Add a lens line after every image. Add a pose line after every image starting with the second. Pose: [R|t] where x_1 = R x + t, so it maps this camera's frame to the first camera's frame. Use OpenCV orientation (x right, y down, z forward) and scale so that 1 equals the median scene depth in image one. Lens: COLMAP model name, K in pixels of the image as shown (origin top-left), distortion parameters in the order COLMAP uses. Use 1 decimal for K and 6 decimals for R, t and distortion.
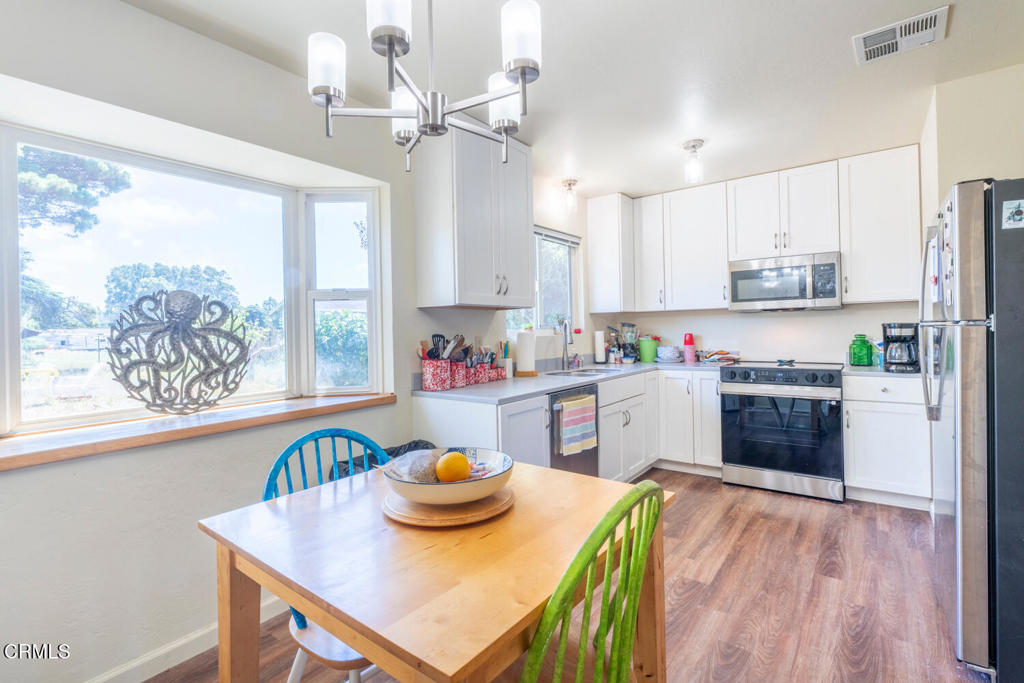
lens RADIAL K [[471.3, 0, 510.7], [0, 471.3, 337.4], [0, 0, 1]] dist [0.005091, -0.000051]
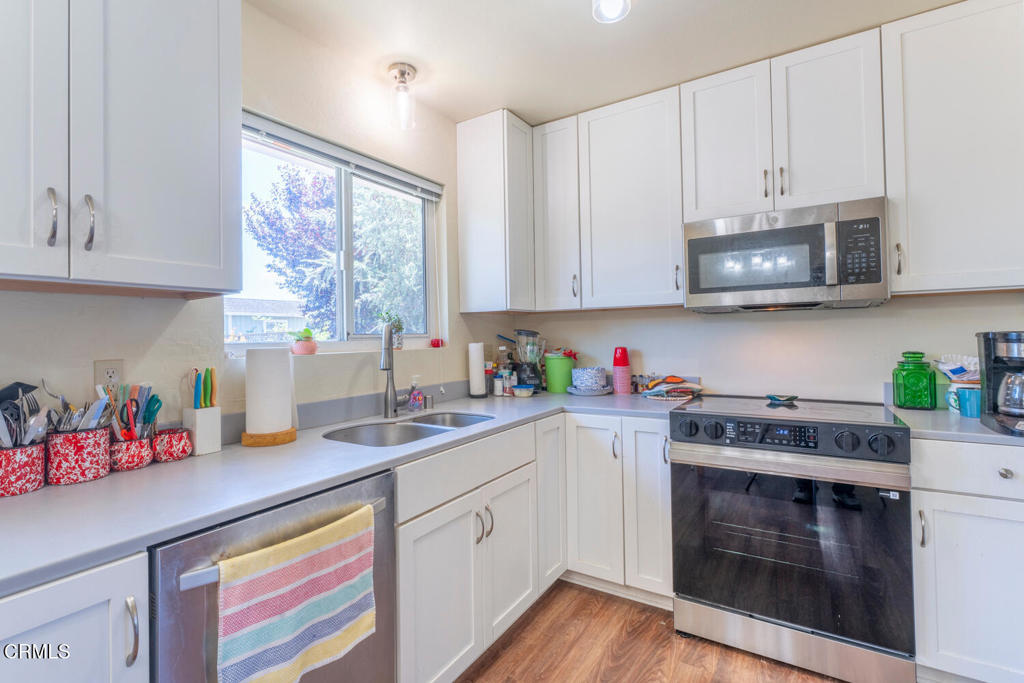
lens RADIAL K [[471.3, 0, 512.7], [0, 471.3, 336.8], [0, 0, 1]] dist [0.005091, -0.000051]
pose [[0.995934, 0.003122, 0.090031, 0.208206], [-0.001741, 0.999880, -0.015422, -0.013631], [-0.090068, 0.015202, 0.995820, 0.460242]]
